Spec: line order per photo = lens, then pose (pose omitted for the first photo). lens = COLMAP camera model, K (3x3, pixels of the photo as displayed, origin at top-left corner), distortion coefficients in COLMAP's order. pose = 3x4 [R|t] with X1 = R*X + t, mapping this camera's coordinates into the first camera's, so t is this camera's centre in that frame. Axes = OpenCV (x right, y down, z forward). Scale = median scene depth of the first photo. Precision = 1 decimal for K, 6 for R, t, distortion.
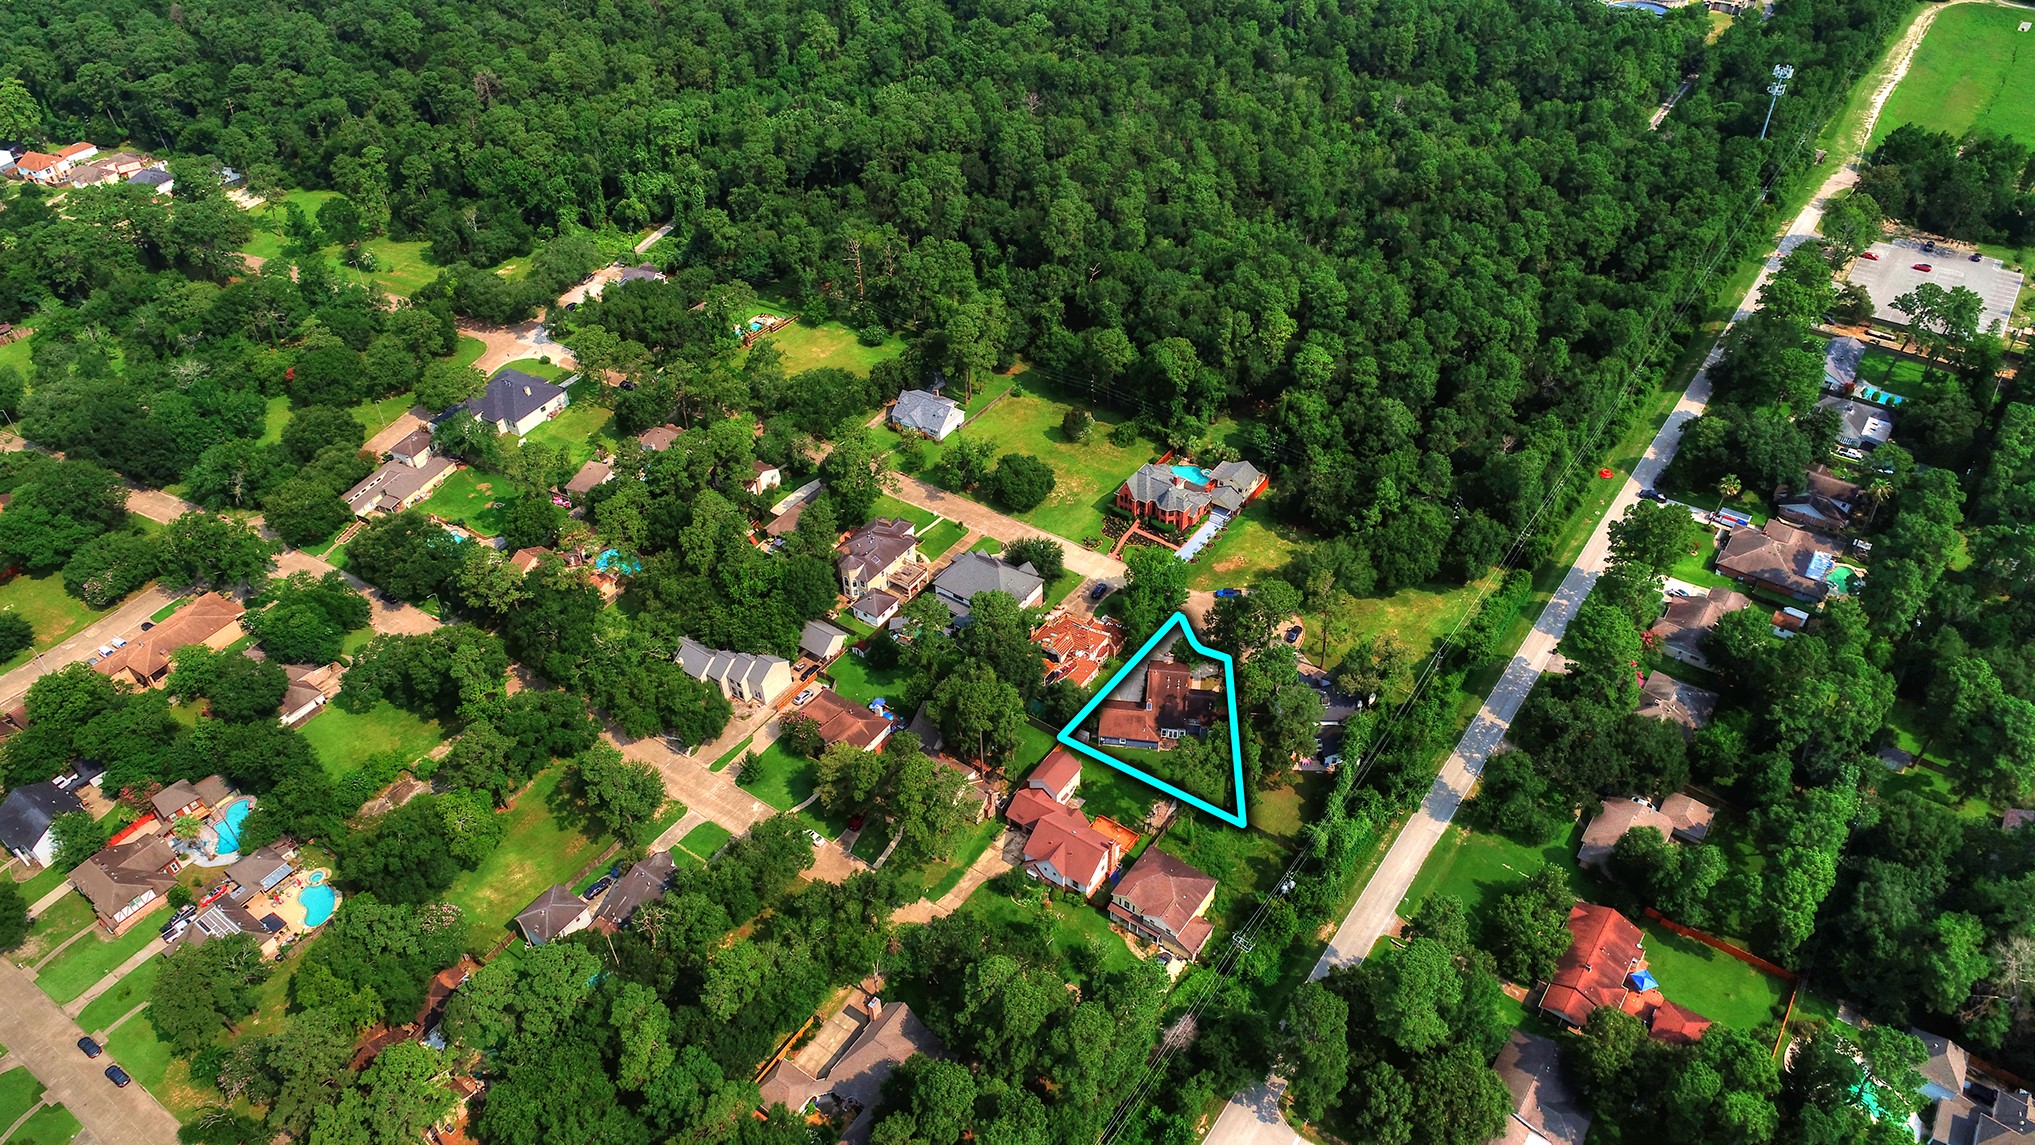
lens RADIAL K [[1381.1, 0, 1018.1], [0, 1381.1, 575.8], [0, 0, 1]] dist [-0.006157, 0.002368]
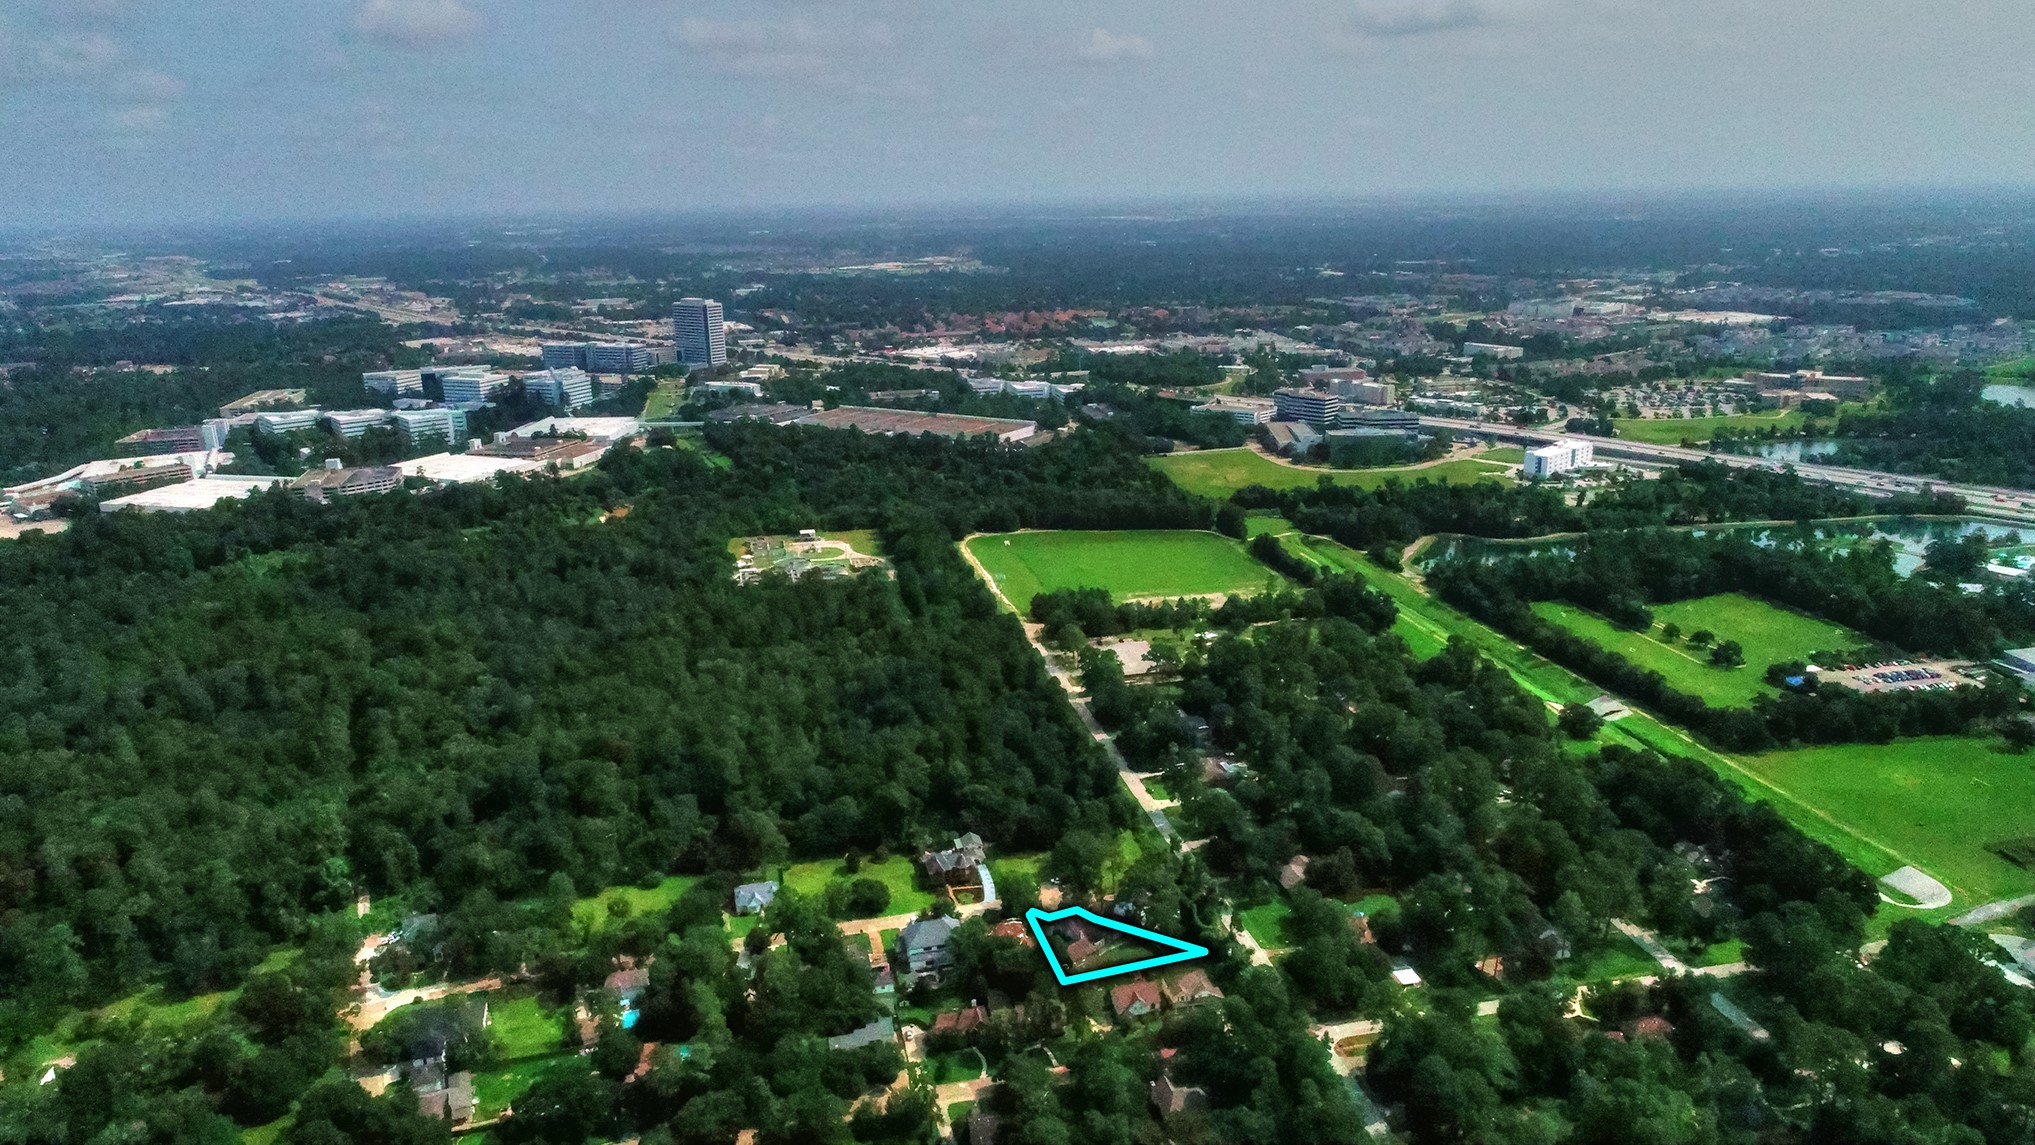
lens RADIAL K [[1381.1, 0, 1016.7], [0, 1381.1, 569.9], [0, 0, 1]] dist [-0.006157, 0.002368]
pose [[0.671131, -0.194899, 0.715261, -0.880887], [0.484753, 0.845349, -0.224499, 0.045907], [-0.560890, 0.497393, 0.661818, -0.245455]]
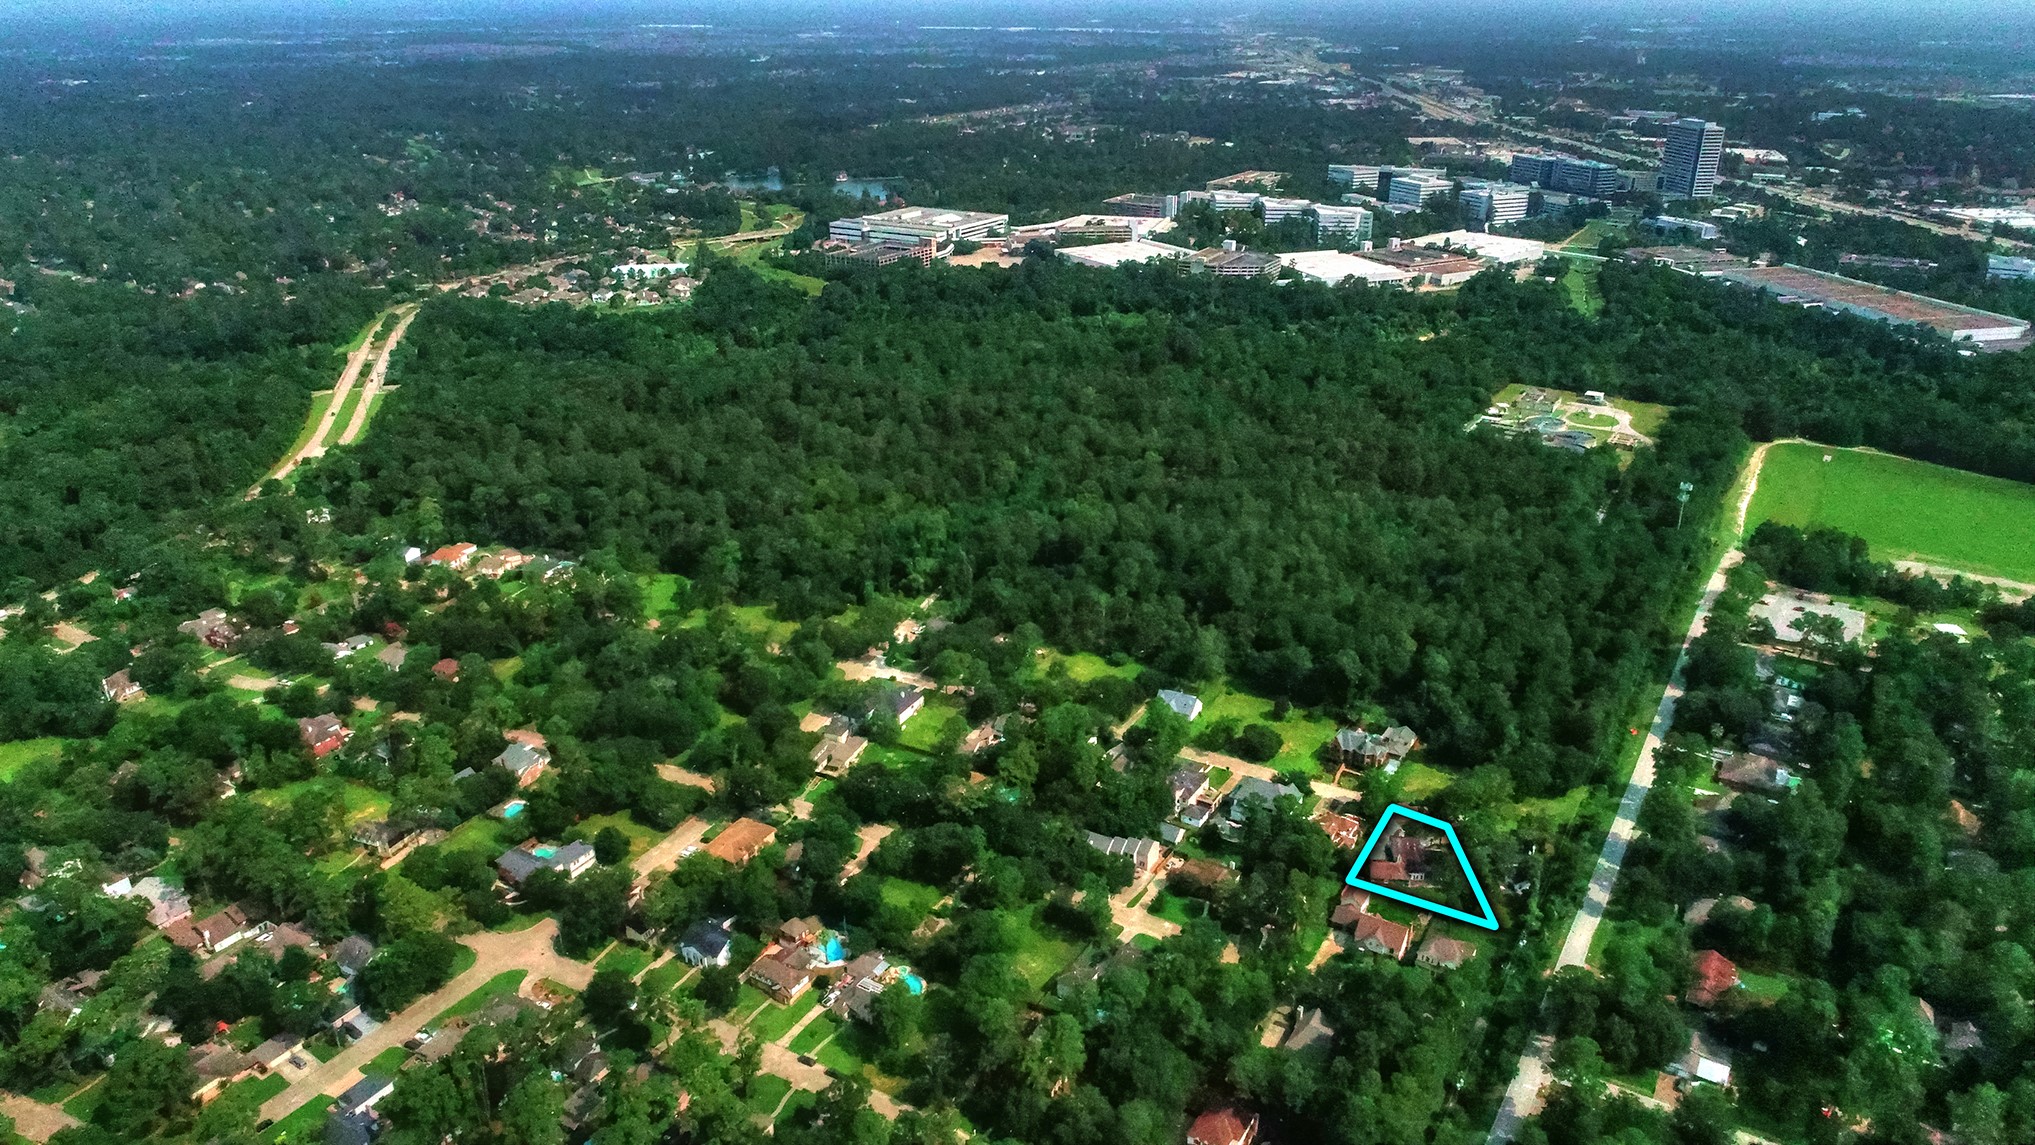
lens RADIAL K [[1381.1, 0, 1011.3], [0, 1381.1, 578.5], [0, 0, 1]] dist [-0.006157, 0.002368]
pose [[0.997365, -0.008075, 0.072090, -0.374259], [0.028691, 0.956666, -0.289771, 0.188897], [-0.066626, 0.291076, 0.954377, -0.468233]]
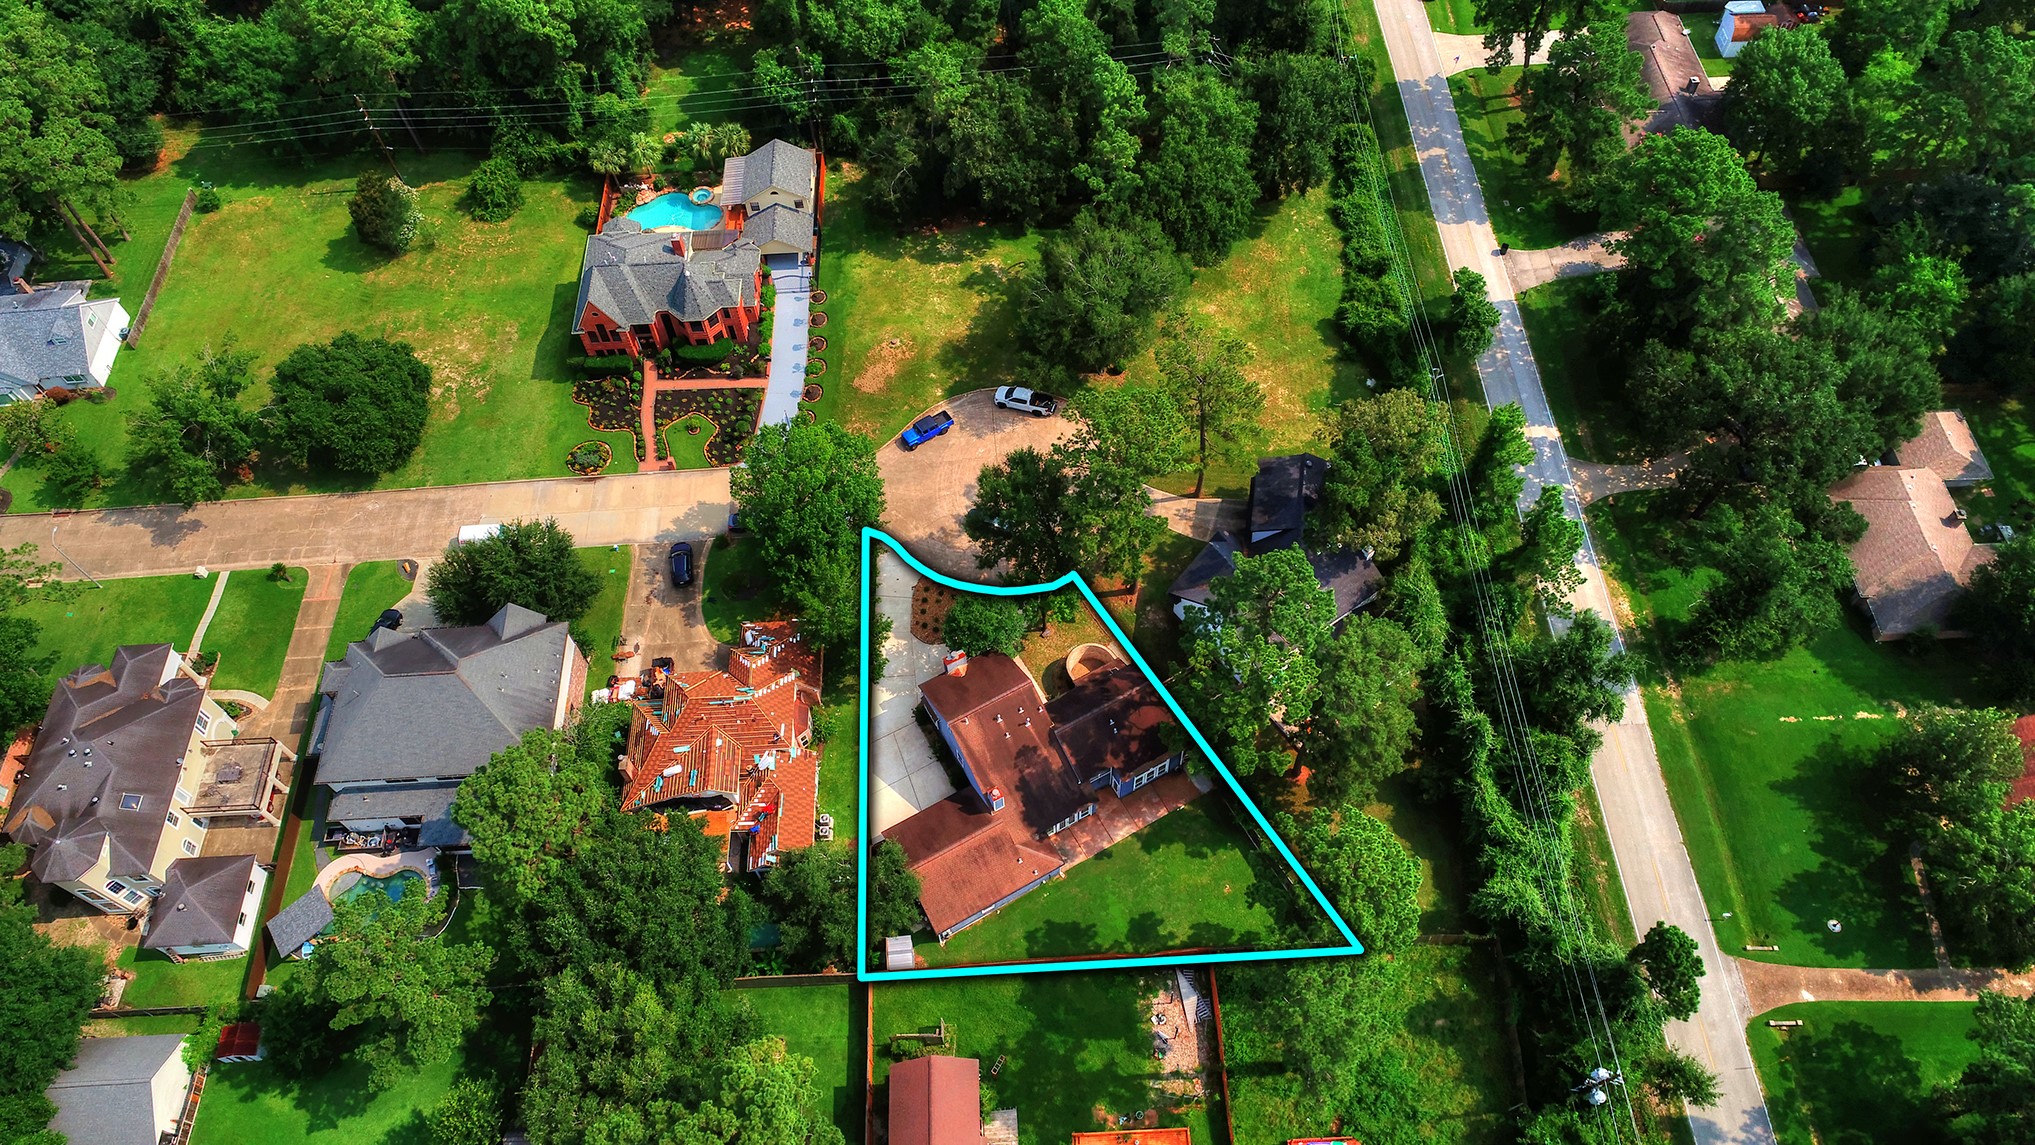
lens RADIAL K [[1381.1, 0, 1017.9], [0, 1381.1, 560.8], [0, 0, 1]] dist [-0.006157, 0.002368]
pose [[0.789478, -0.517693, 0.329724, -0.001138], [0.405360, 0.843152, 0.353238, -0.094048], [-0.460877, -0.145216, 0.875503, 0.517730]]
